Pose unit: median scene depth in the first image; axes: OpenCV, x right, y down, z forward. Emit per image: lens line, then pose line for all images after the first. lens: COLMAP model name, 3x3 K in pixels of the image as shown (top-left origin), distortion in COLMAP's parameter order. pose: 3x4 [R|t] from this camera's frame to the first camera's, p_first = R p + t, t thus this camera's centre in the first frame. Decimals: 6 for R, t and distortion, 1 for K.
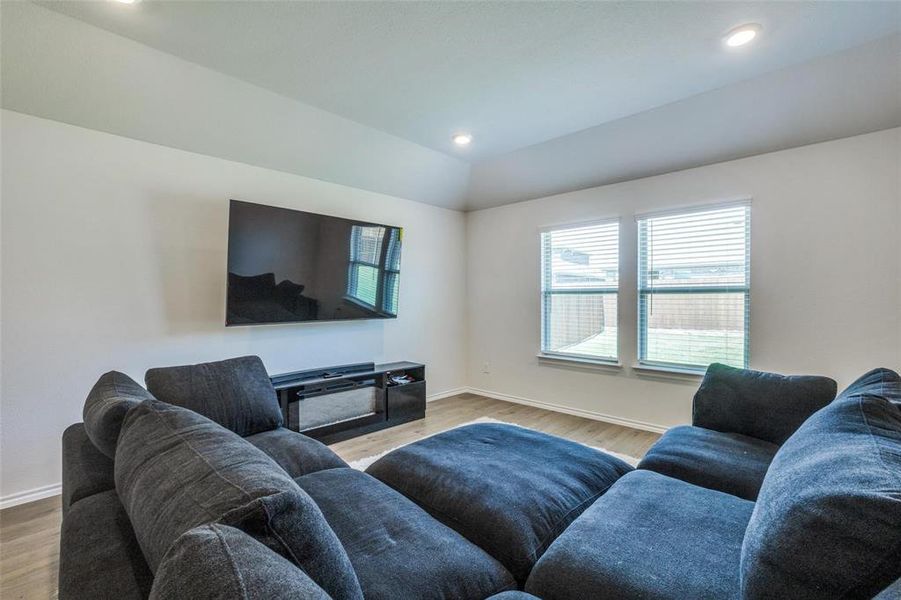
lens RADIAL K [[389.0, 0, 455.0], [0, 389.0, 295.3], [0, 0, 1]] dist [-0.041787, 0.008431]
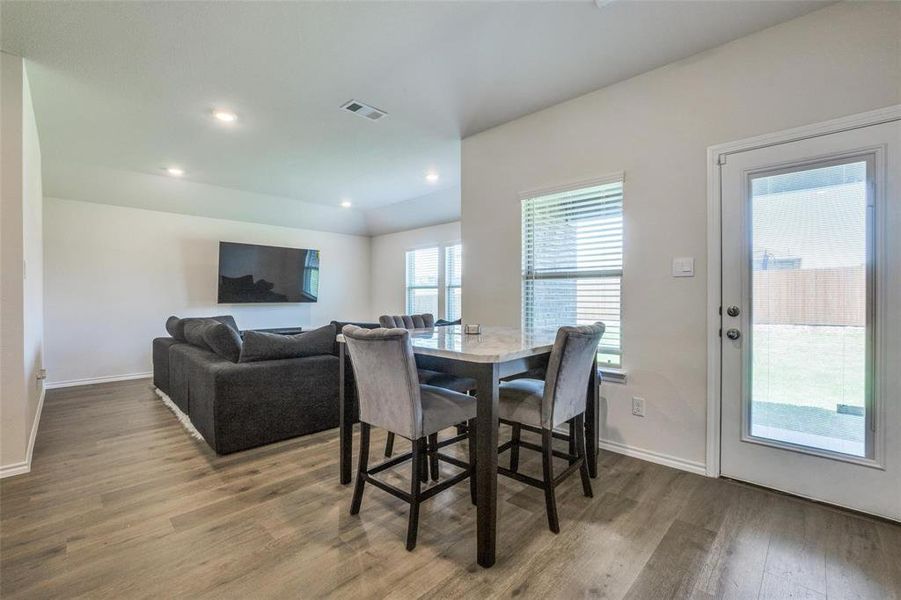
lens RADIAL K [[389.0, 0, 449.6], [0, 389.0, 306.1], [0, 0, 1]] dist [-0.041787, 0.008431]
pose [[0.999977, 0.000945, -0.006660, 0.395619], [-0.000702, 0.999336, 0.036416, 0.009410], [0.006690, -0.036410, 0.999315, -0.635115]]
